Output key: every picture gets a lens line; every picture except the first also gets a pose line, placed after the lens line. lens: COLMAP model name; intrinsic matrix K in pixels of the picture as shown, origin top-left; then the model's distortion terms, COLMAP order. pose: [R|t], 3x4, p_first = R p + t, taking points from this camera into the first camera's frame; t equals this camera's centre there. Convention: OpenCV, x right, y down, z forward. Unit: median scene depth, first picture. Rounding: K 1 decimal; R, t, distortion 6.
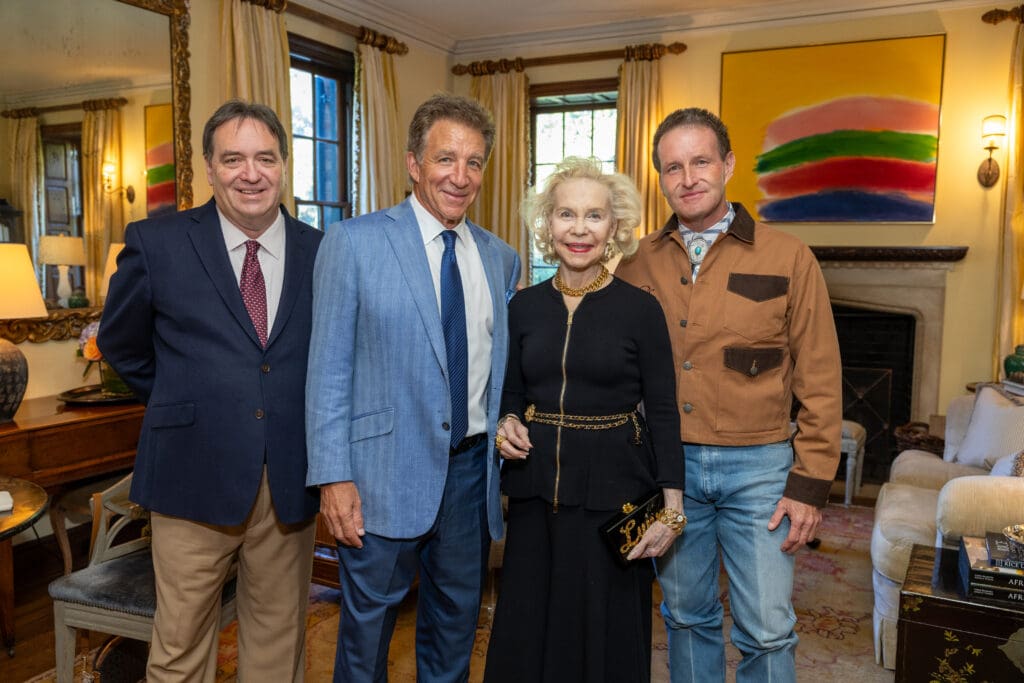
lens RADIAL K [[858.3, 0, 512.0], [0, 858.3, 341.5], [0, 0, 1]] dist [-0.008332, 0.013310]
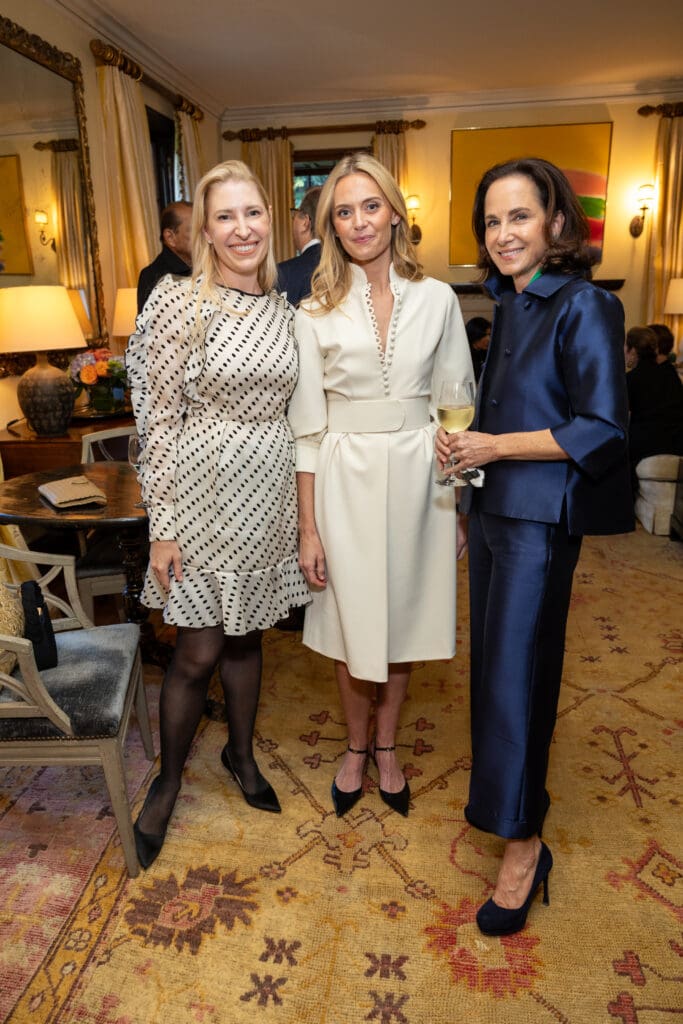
lens RADIAL K [[716.3, 0, 333.8], [0, 716.3, 509.7], [0, 0, 1]] dist [-0.000499, -0.000402]
pose [[0.955892, -0.108581, 0.272910, -0.291476], [0.057951, 0.980616, 0.187172, 0.016783], [-0.287943, -0.163100, 0.943656, -0.073728]]
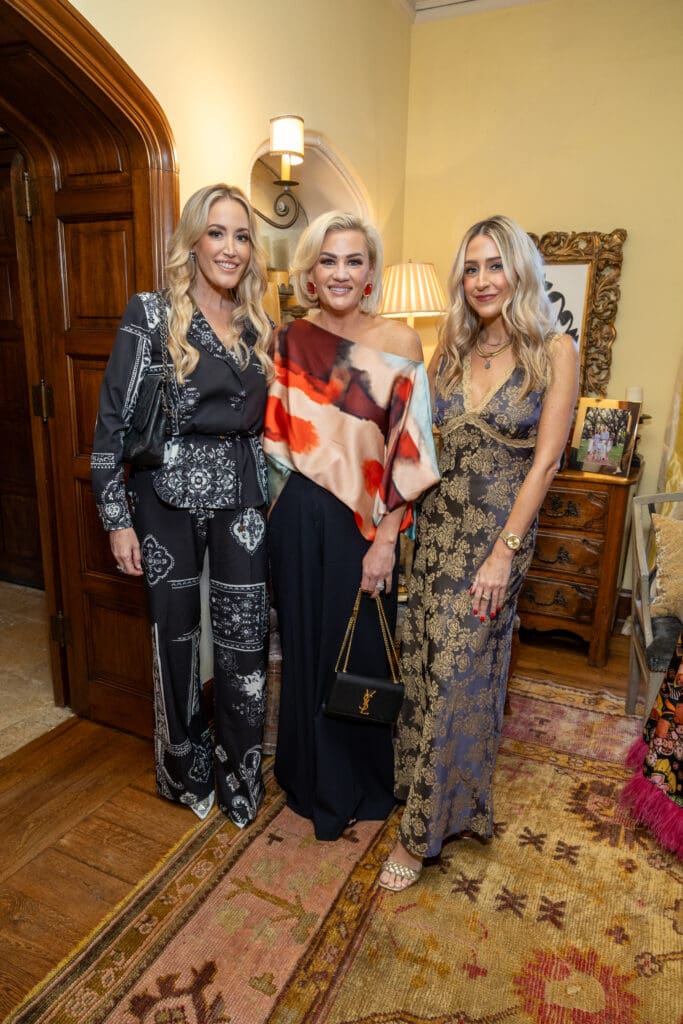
lens RADIAL K [[716.3, 0, 333.8], [0, 716.3, 509.7], [0, 0, 1]] dist [-0.000499, -0.000402]
pose [[0.004919, 0.217462, -0.976056, 2.075174], [-0.118231, 0.969348, 0.215372, 0.013275], [0.992974, 0.114341, 0.030479, 0.635024]]
